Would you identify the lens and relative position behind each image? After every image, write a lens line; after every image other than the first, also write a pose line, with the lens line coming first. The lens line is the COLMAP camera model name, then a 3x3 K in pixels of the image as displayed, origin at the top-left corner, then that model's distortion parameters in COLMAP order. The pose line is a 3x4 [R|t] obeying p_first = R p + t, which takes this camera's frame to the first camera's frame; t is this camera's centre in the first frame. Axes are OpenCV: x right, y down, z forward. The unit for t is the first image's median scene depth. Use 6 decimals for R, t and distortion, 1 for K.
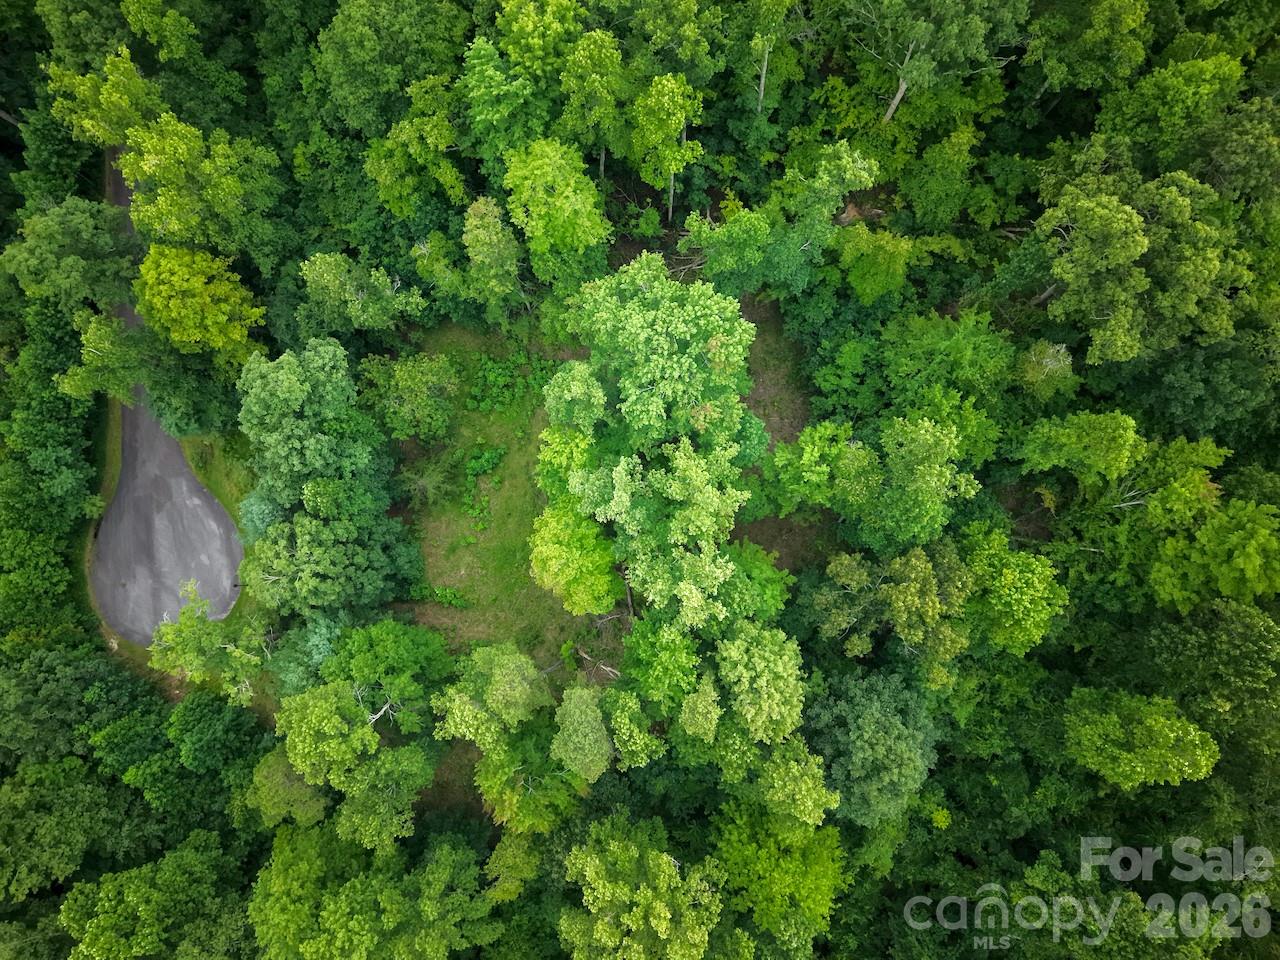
lens RADIAL K [[849.5, 0, 641.9], [0, 849.5, 478.5], [0, 0, 1]] dist [0.036537, -0.034347]
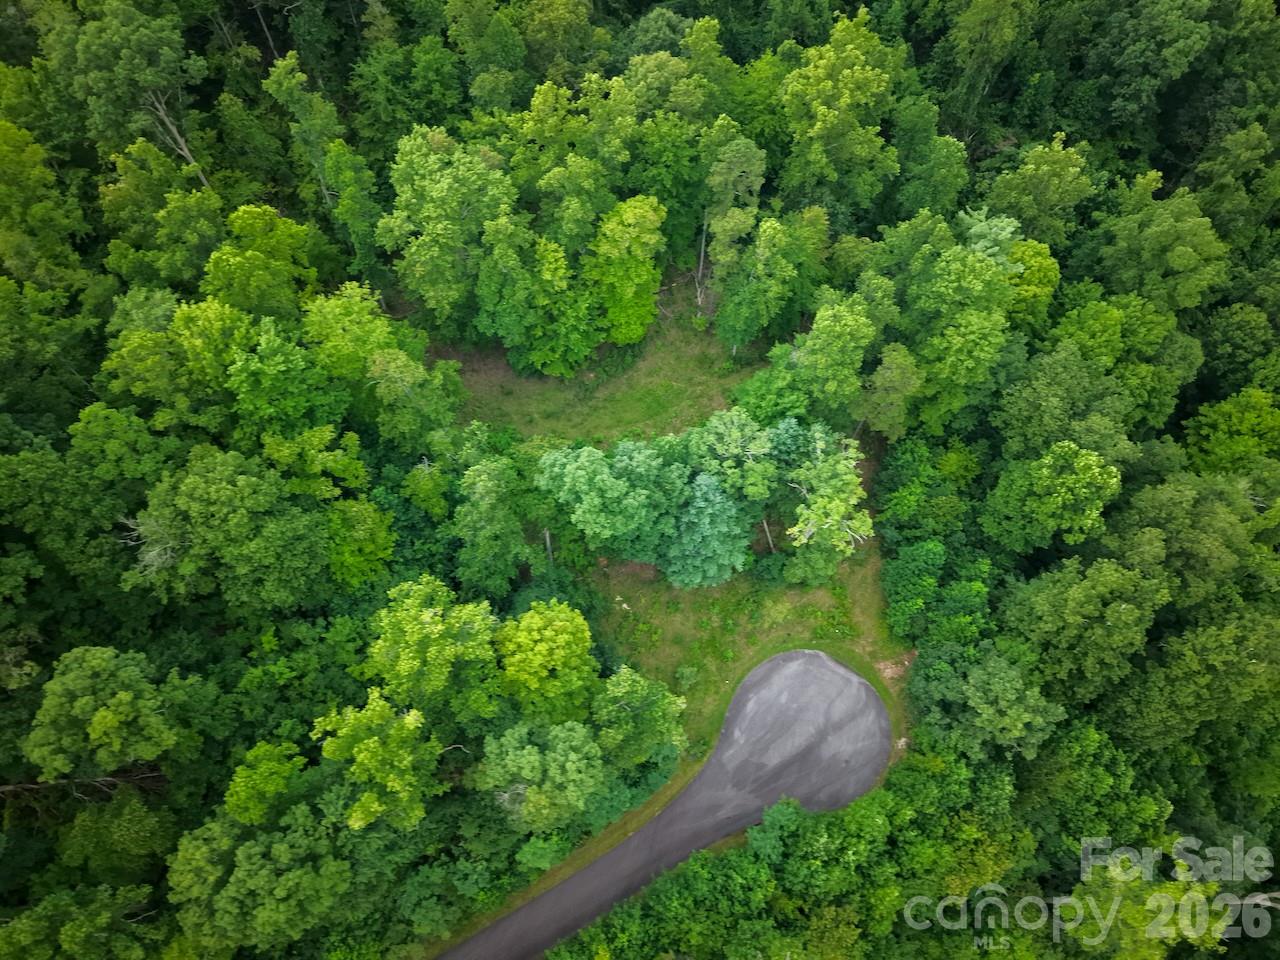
lens RADIAL K [[849.5, 0, 637.4], [0, 849.5, 473.0], [0, 0, 1]] dist [0.036537, -0.034347]
pose [[-0.411190, -0.813847, 0.410579, -0.952294], [0.904920, -0.310221, 0.291347, -0.399245], [-0.109741, 0.491340, 0.864026, 0.058451]]
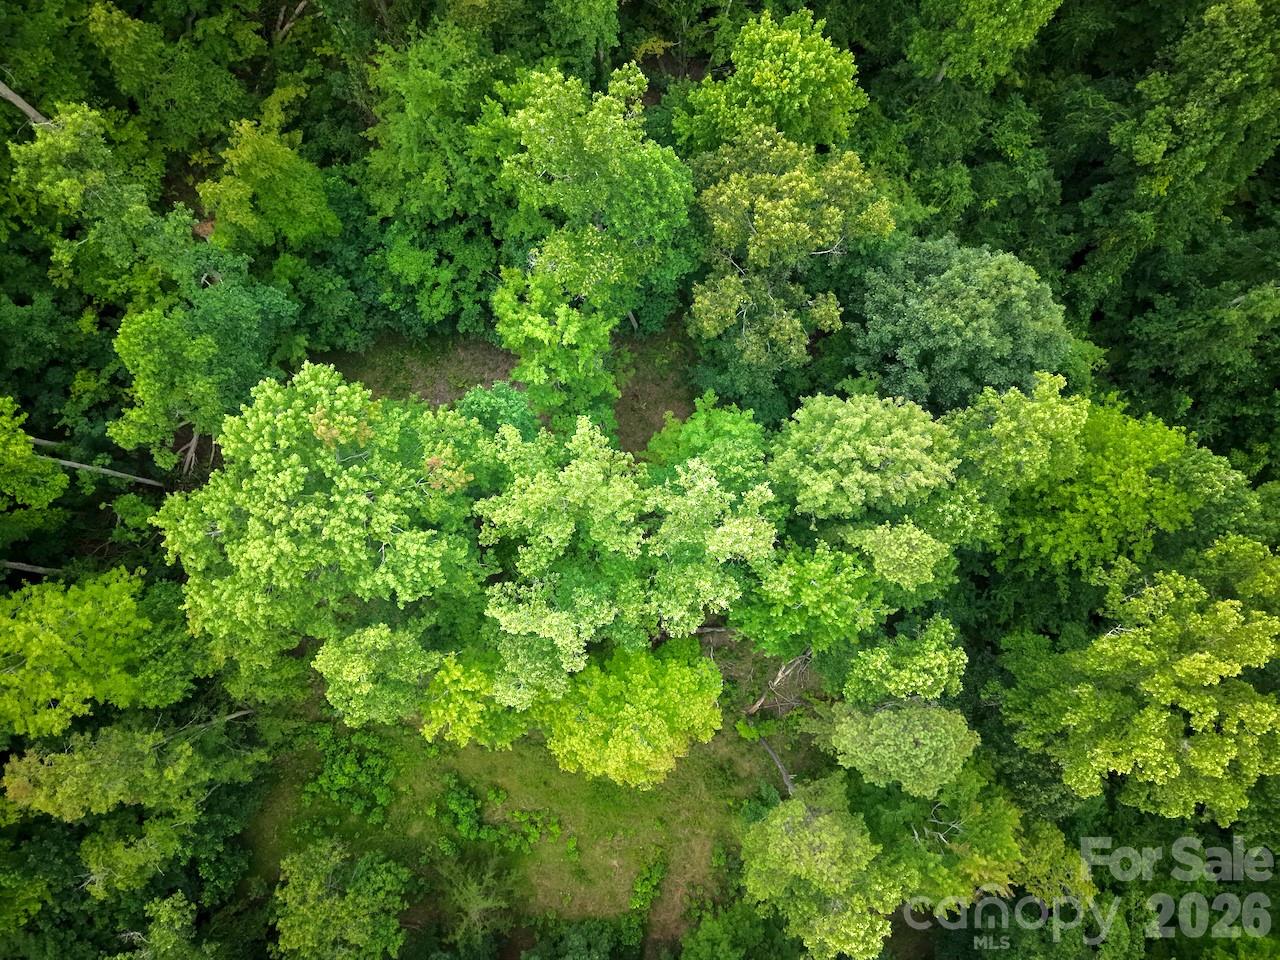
lens RADIAL K [[849.5, 0, 639.6], [0, 849.5, 479.1], [0, 0, 1]] dist [0.036537, -0.034347]
pose [[0.161045, -0.976349, 0.144246, -0.000218], [0.979244, 0.176297, 0.100004, 0.004739], [-0.123069, 0.125147, 0.984476, 0.359027]]
